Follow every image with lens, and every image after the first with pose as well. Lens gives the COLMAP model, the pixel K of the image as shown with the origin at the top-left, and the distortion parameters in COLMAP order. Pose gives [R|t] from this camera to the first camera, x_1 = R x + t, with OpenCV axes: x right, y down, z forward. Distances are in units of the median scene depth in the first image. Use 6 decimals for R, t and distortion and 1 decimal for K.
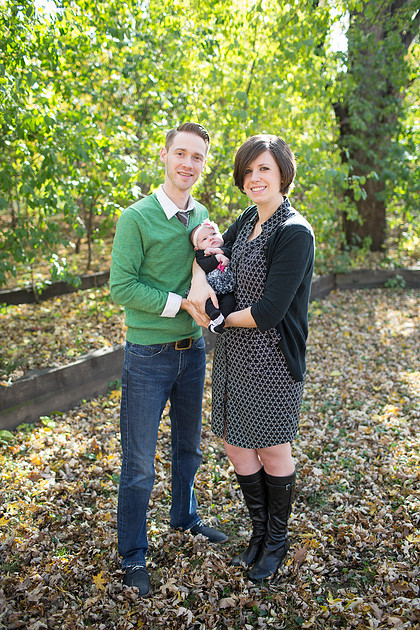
lens RADIAL K [[631.3, 0, 210.9], [0, 631.3, 313.9], [0, 0, 1]] dist [-0.006983, 0.000000]
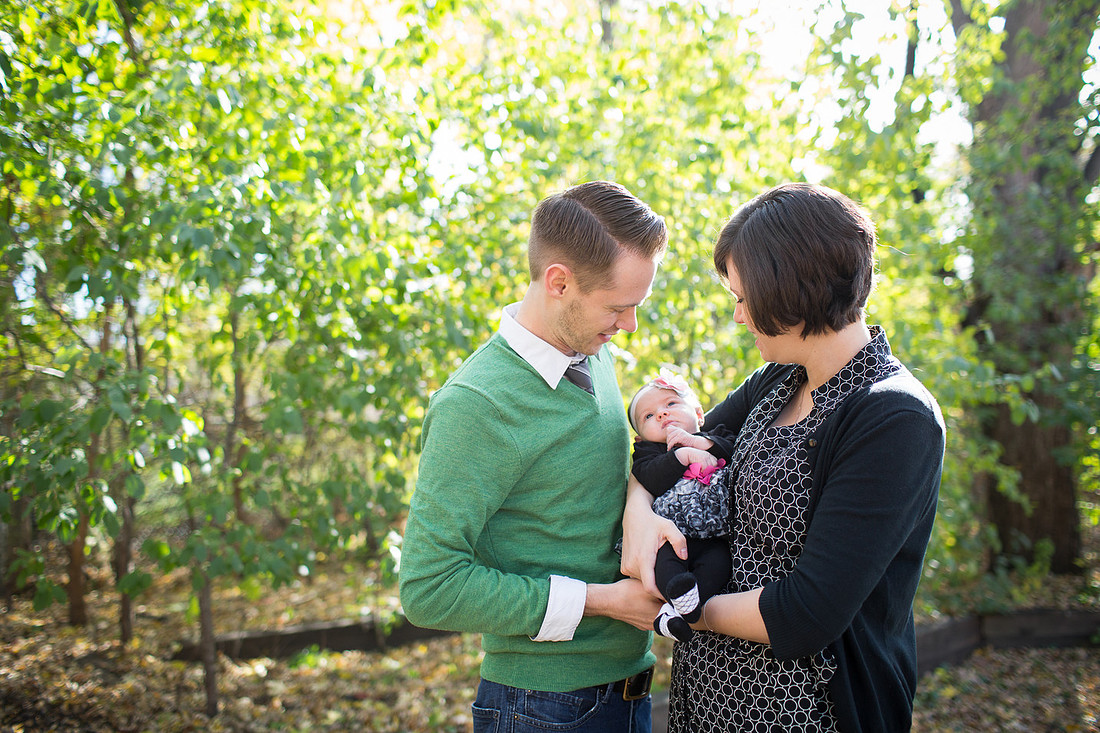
lens RADIAL K [[1102.2, 0, 549.7], [0, 1102.2, 356.9], [0, 0, 1]] dist [-0.006983, 0.000000]
pose [[0.985750, -0.013739, -0.167656, 0.016607], [-0.039036, 0.950769, -0.307432, 0.026643], [0.163626, 0.309596, 0.936684, 0.106104]]
